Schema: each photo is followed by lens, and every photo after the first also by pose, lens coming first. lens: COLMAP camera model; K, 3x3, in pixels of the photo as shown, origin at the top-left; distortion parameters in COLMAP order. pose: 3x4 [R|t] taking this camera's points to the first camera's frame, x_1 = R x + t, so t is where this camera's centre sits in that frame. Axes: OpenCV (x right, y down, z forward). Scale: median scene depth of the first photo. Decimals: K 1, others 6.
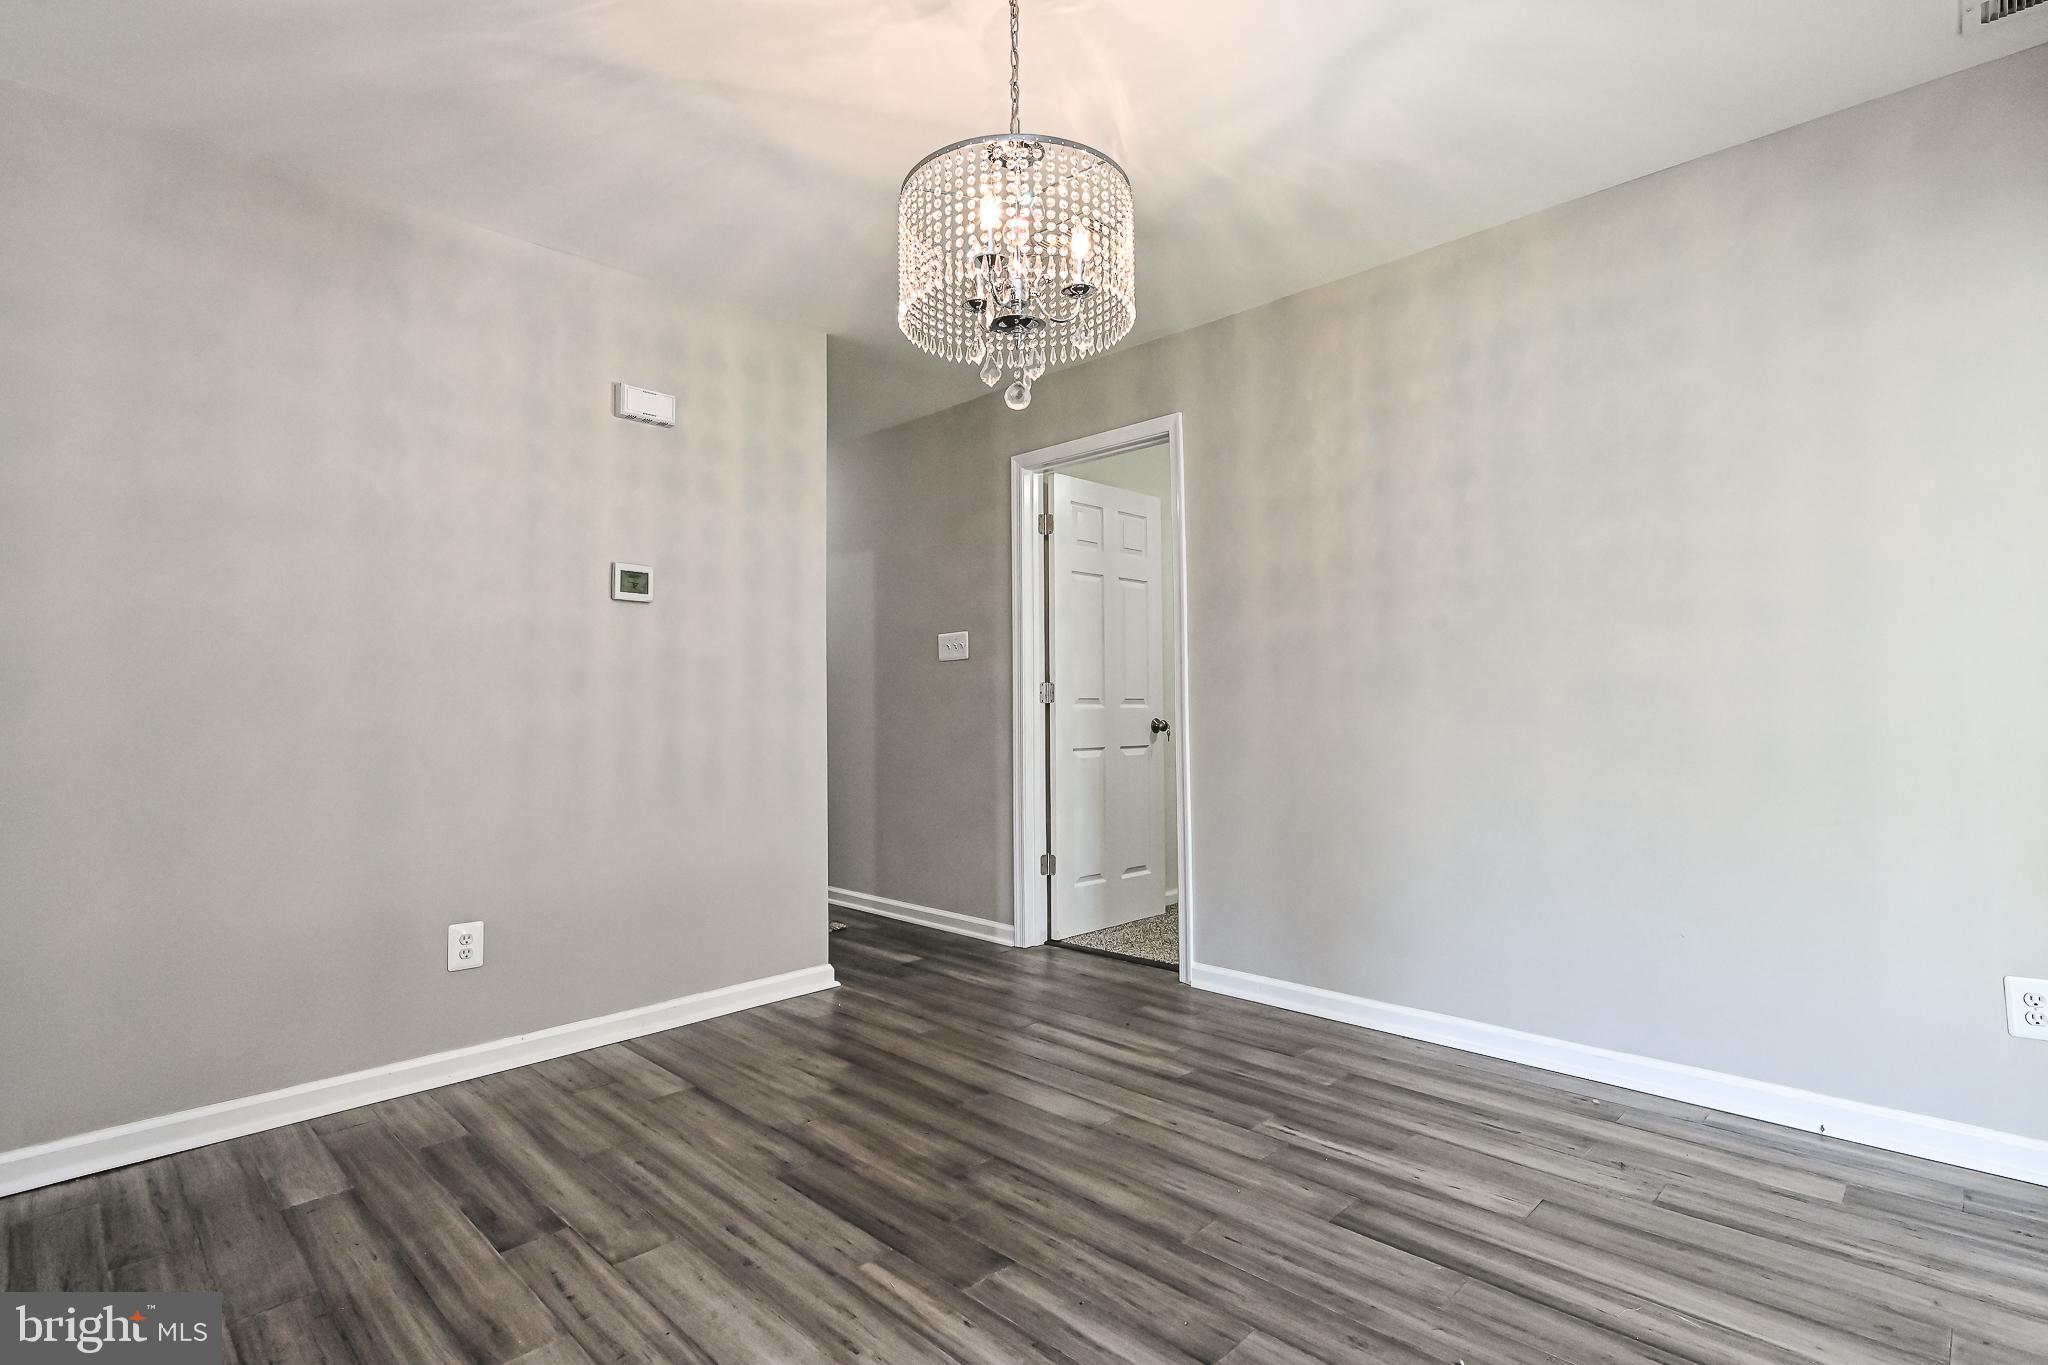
lens RADIAL K [[985.1, 0, 1034.0], [0, 985.1, 676.0], [0, 0, 1]] dist [-0.004286, -0.000549]
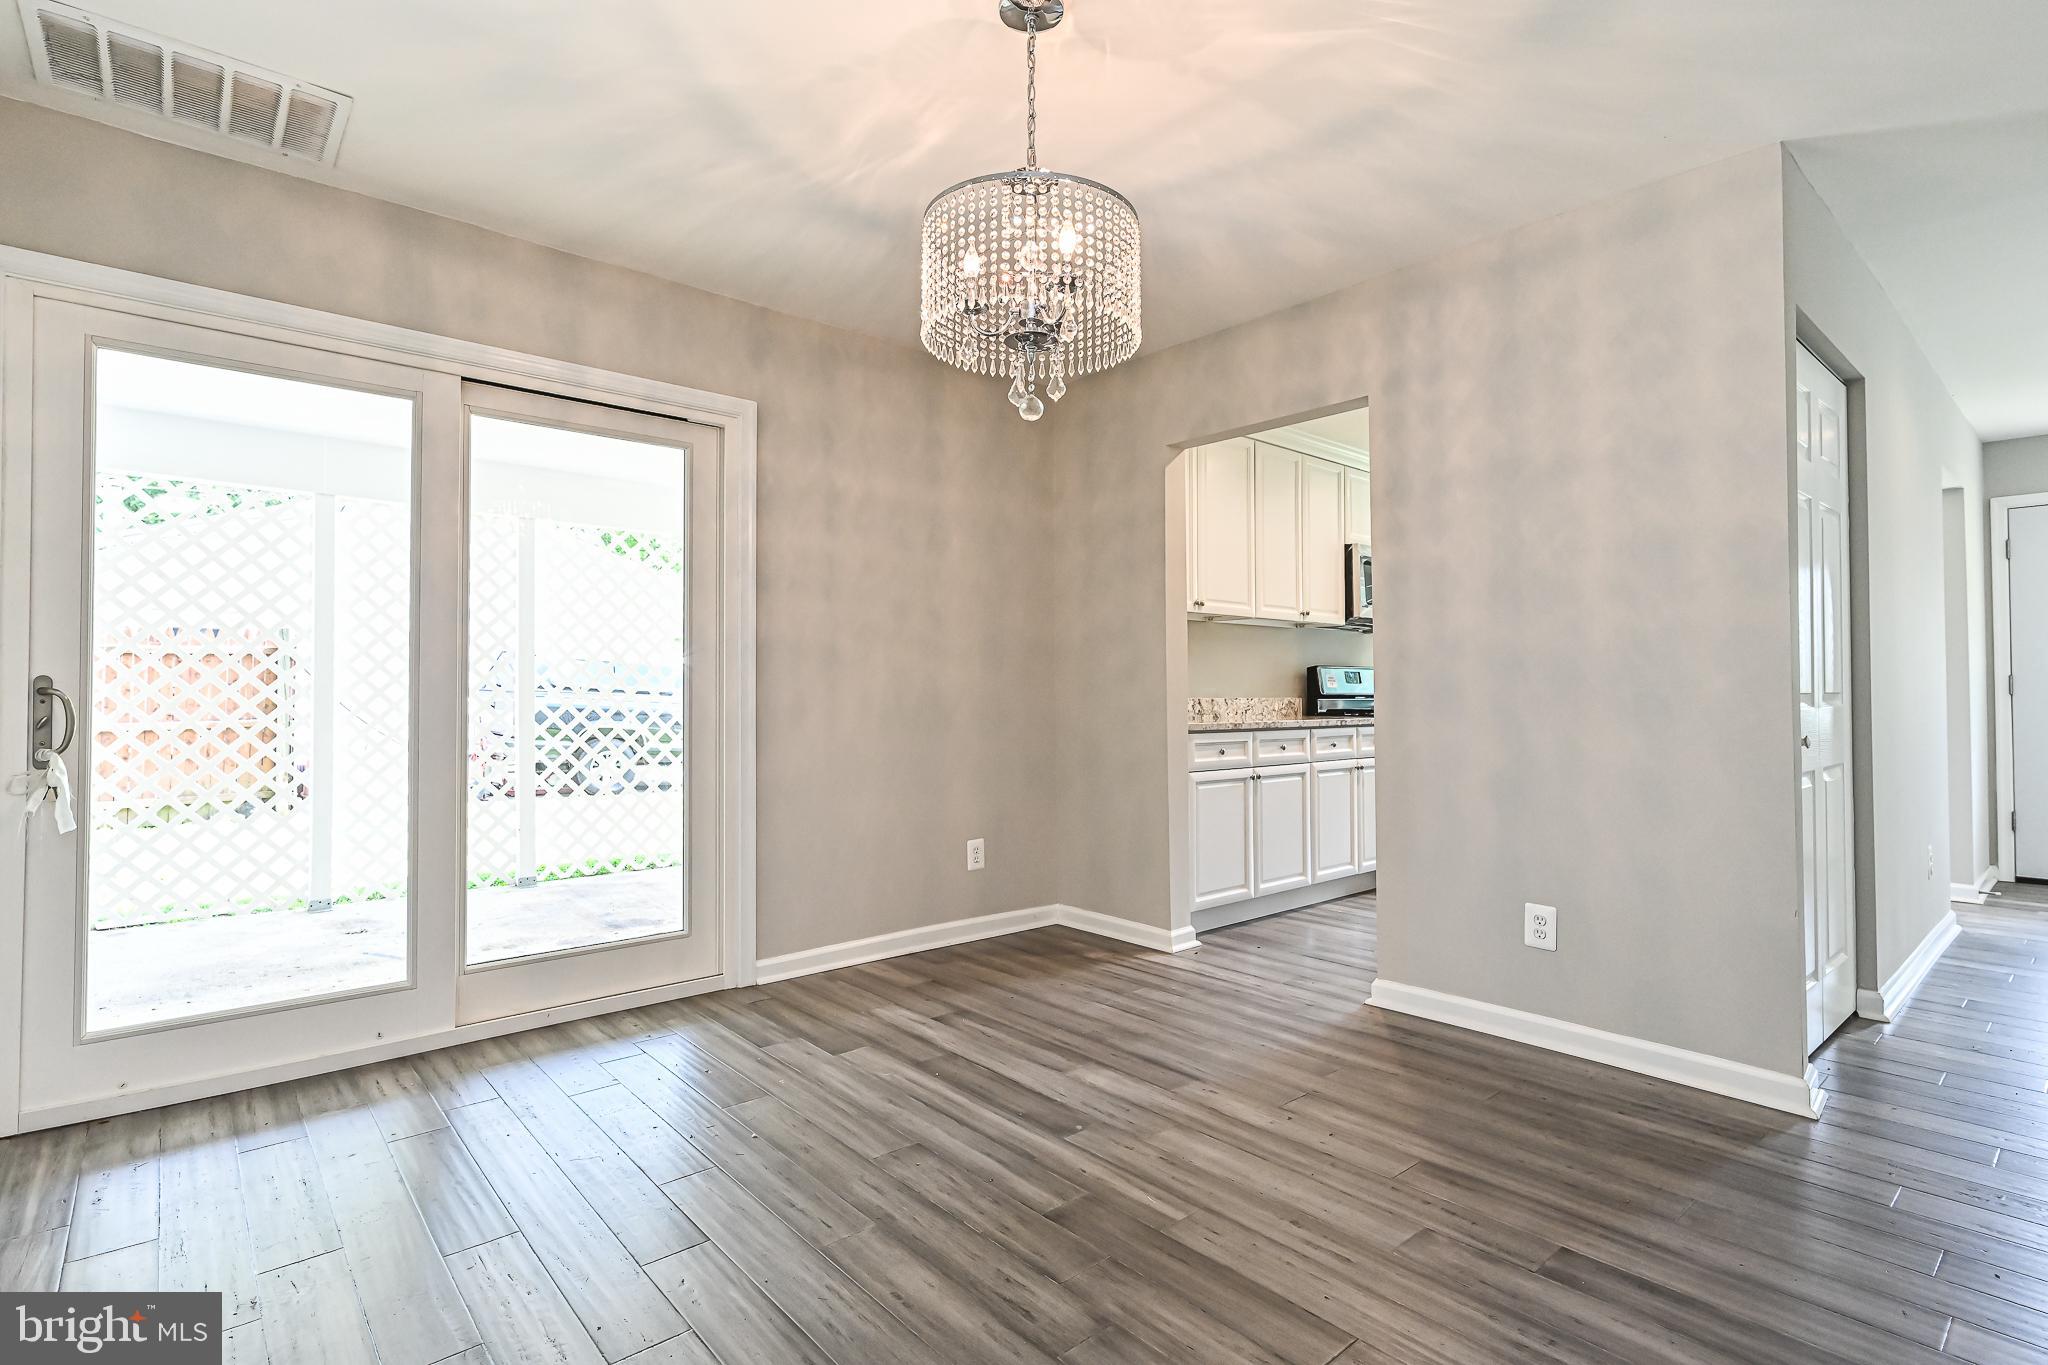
lens RADIAL K [[985.1, 0, 1034.0], [0, 985.1, 676.0], [0, 0, 1]] dist [-0.004286, -0.000549]
pose [[-0.996547, 0.013150, 0.081985, -0.089247], [0.009042, 0.998694, -0.050286, 0.052592], [-0.082539, -0.049371, -0.995364, 1.758209]]
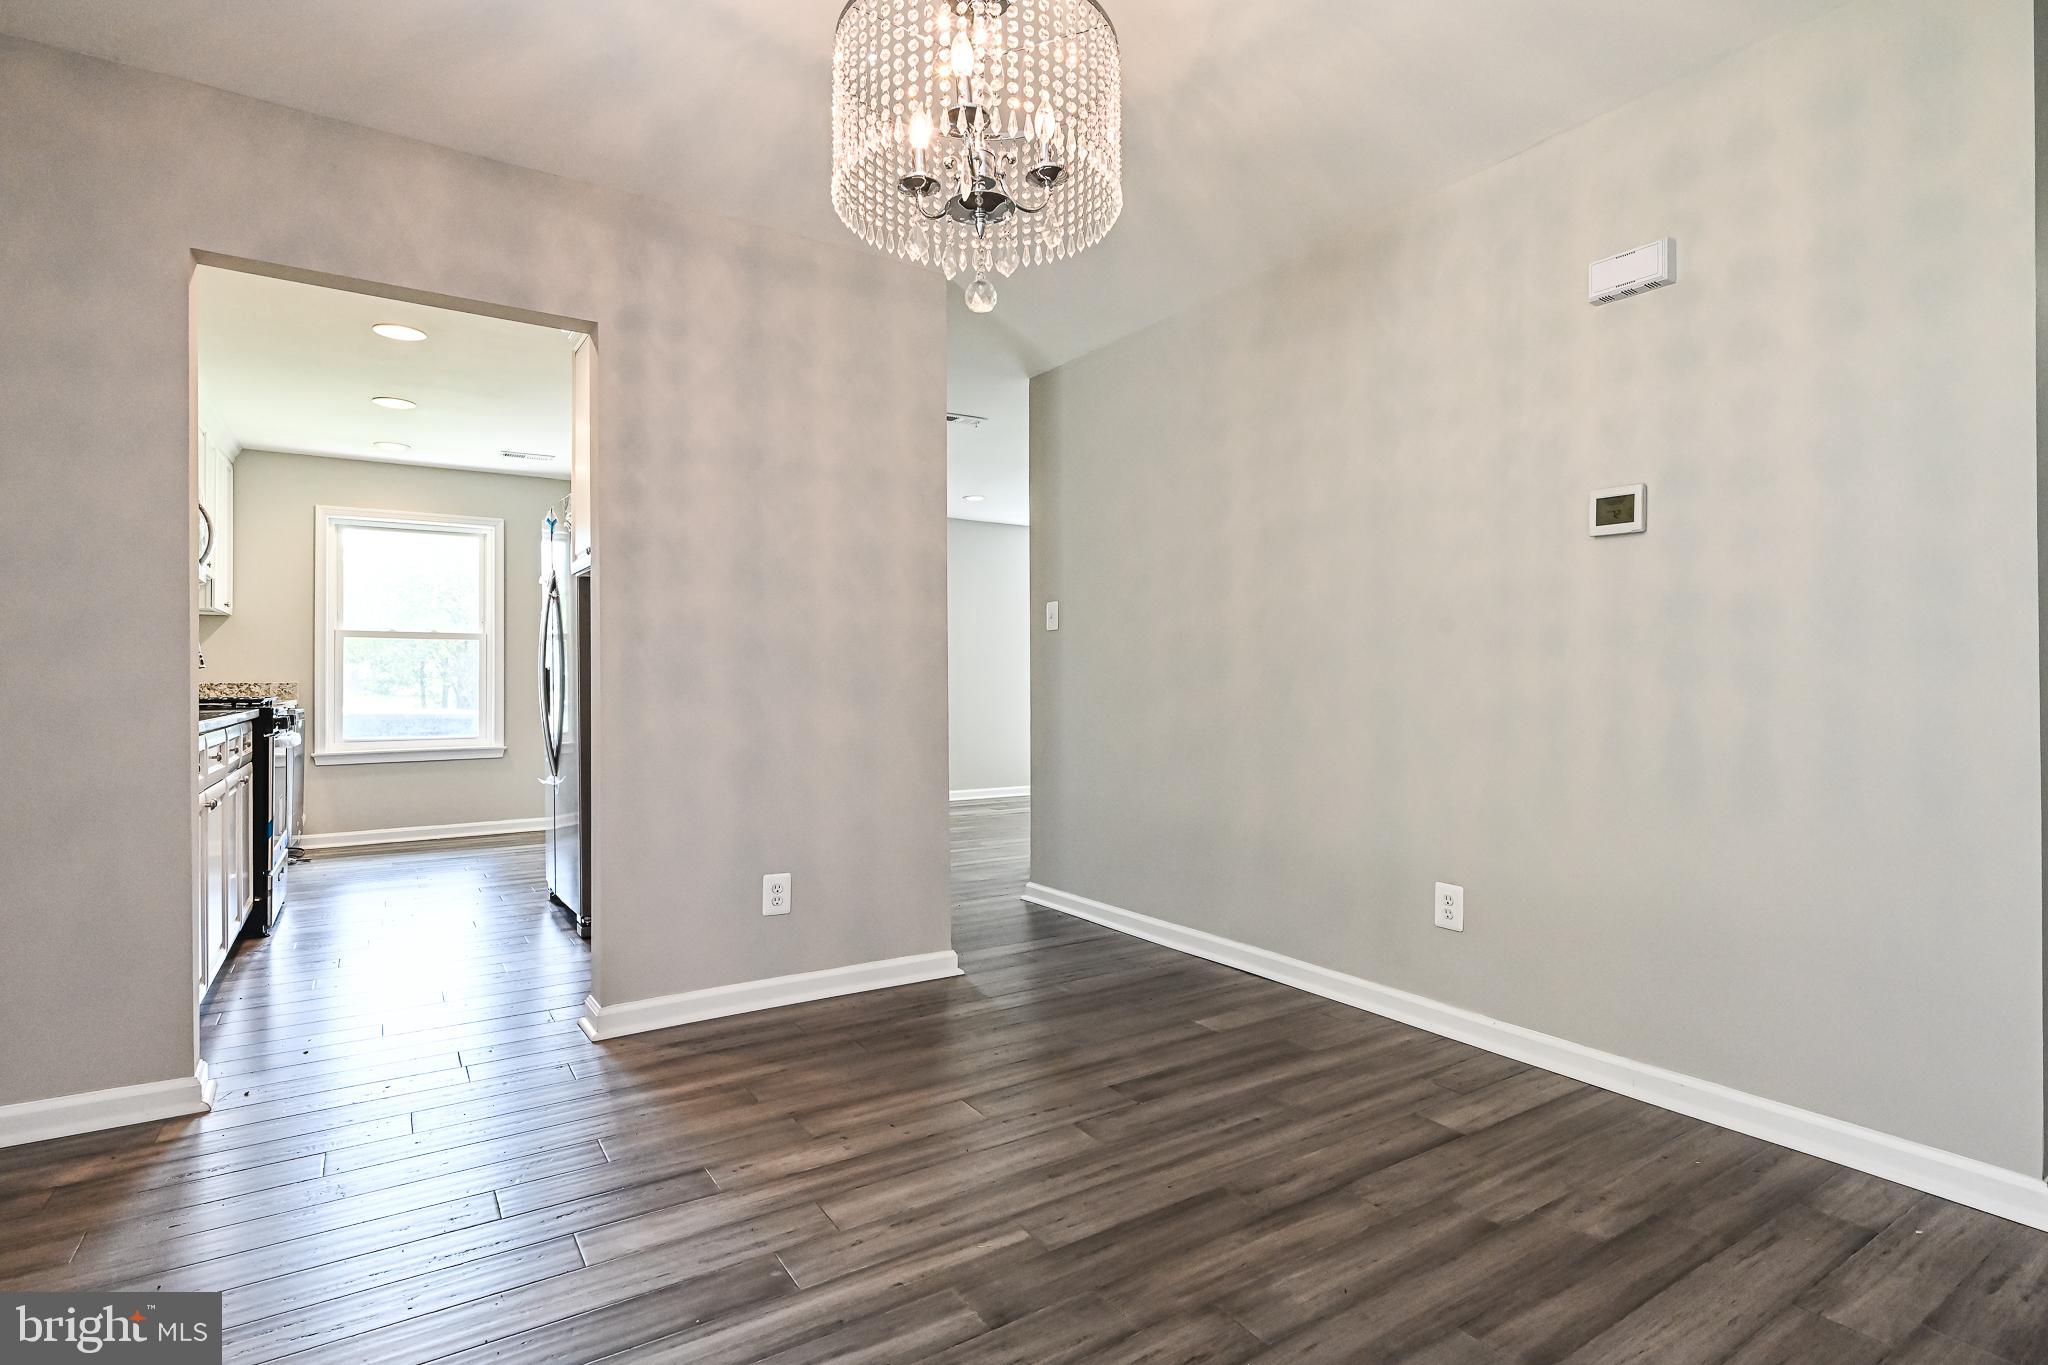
lens RADIAL K [[1006.8, 0, 1024.0], [0, 1006.8, 682.5], [0, 0, 1]] dist [-0.002341, -0.000272]
pose [[-0.224033, 0.011985, -0.974508, 0.680471], [0.034047, 0.999410, 0.004464, 0.030160], [0.973987, -0.032179, -0.224309, 1.038380]]
